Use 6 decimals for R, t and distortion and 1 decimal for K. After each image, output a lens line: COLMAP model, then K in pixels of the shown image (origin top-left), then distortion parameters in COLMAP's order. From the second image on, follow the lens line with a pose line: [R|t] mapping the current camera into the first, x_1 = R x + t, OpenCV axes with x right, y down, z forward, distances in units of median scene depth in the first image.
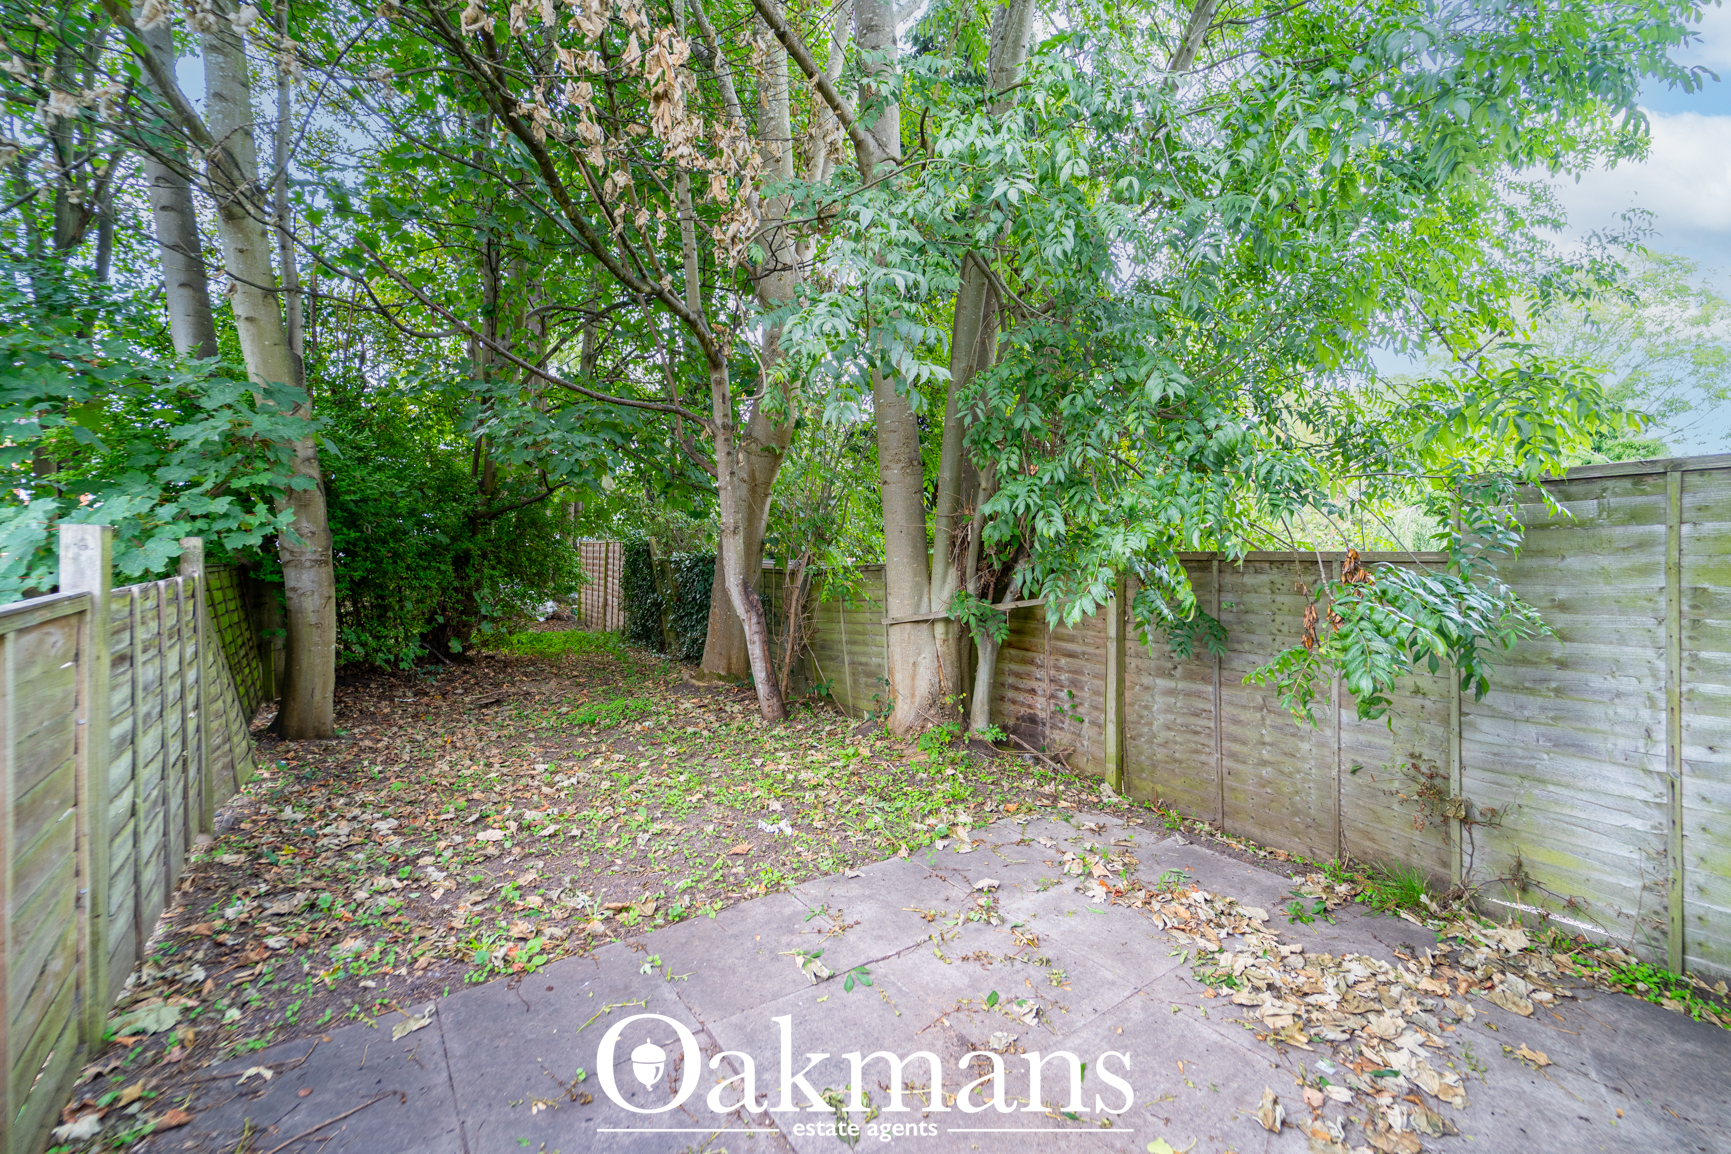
lens RADIAL K [[697.3, 0, 860.3], [0, 697.3, 584.2], [0, 0, 1]] dist [0.004038, -0.002743]
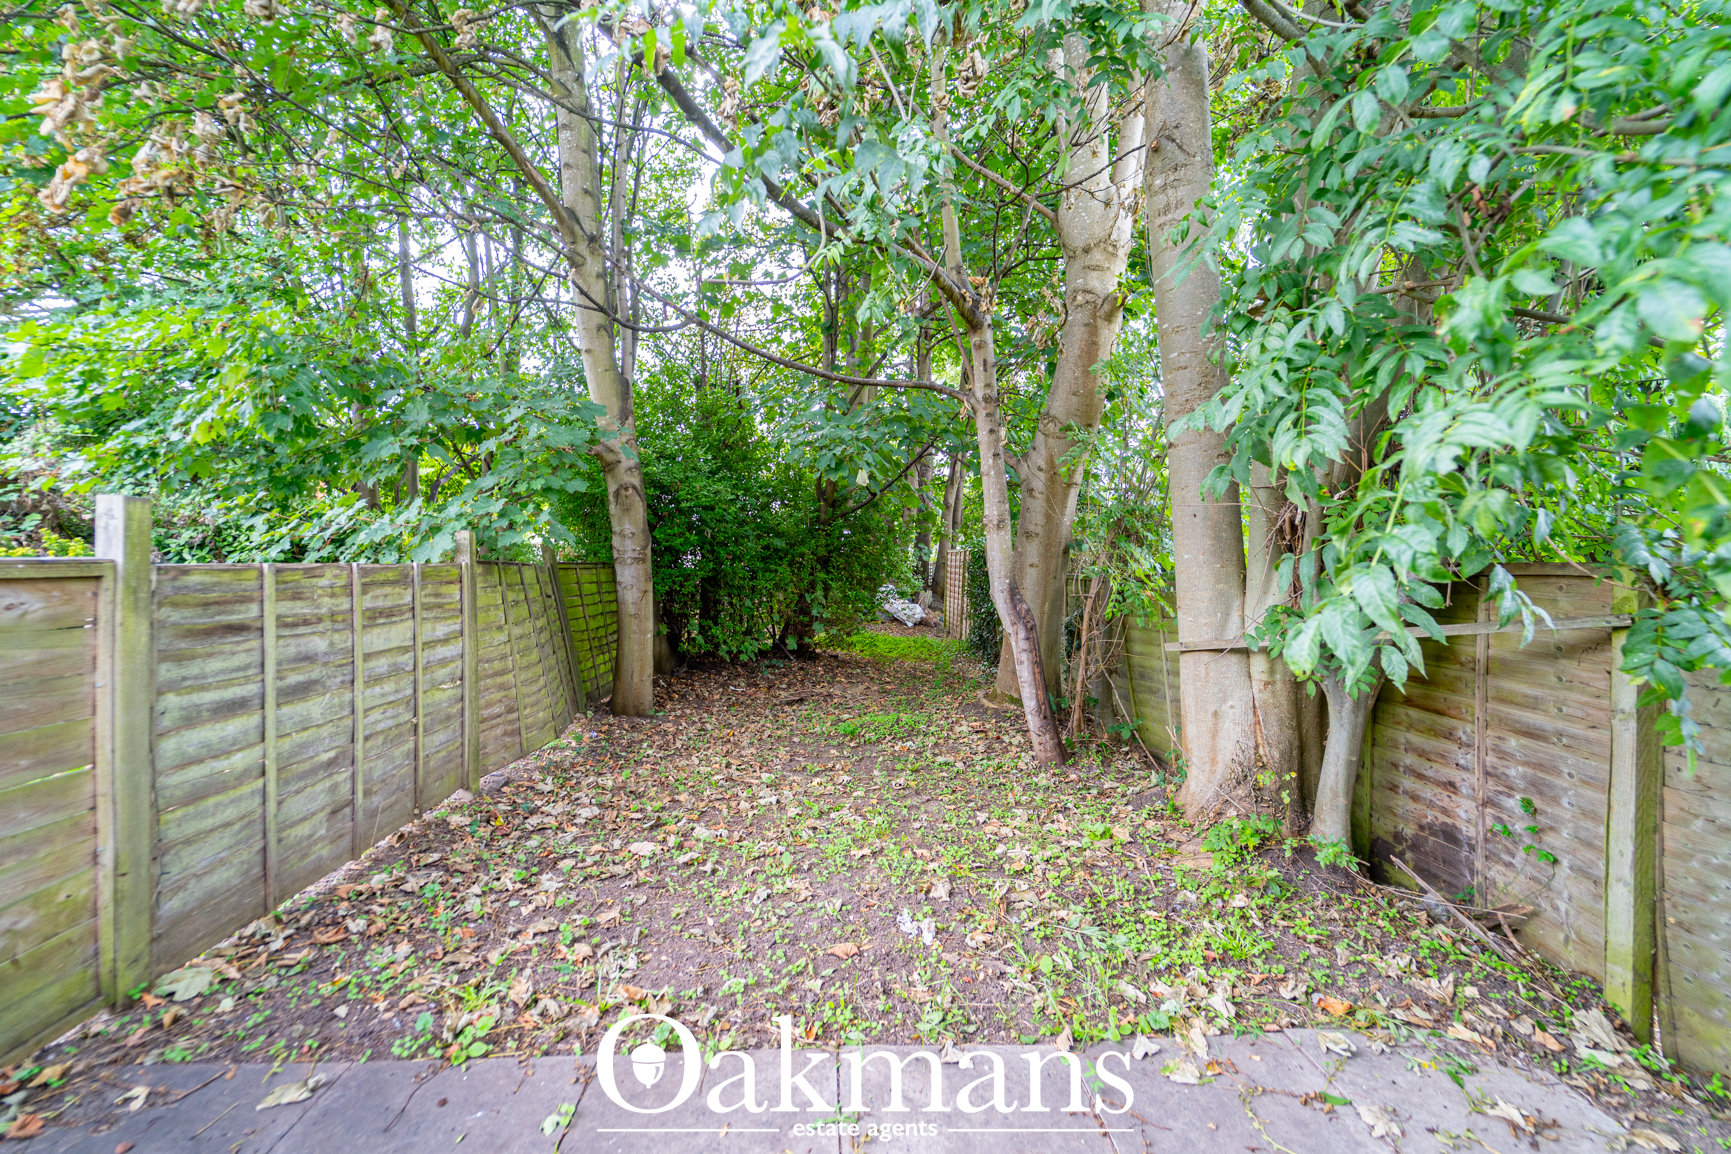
lens RADIAL K [[697.3, 0, 860.3], [0, 697.3, 584.2], [0, 0, 1]] dist [0.004038, -0.002743]
pose [[0.849086, 0.021506, -0.527817, 0.168707], [-0.031240, 0.999466, -0.009533, 0.009317], [0.527330, 0.024583, 0.849305, 0.312021]]
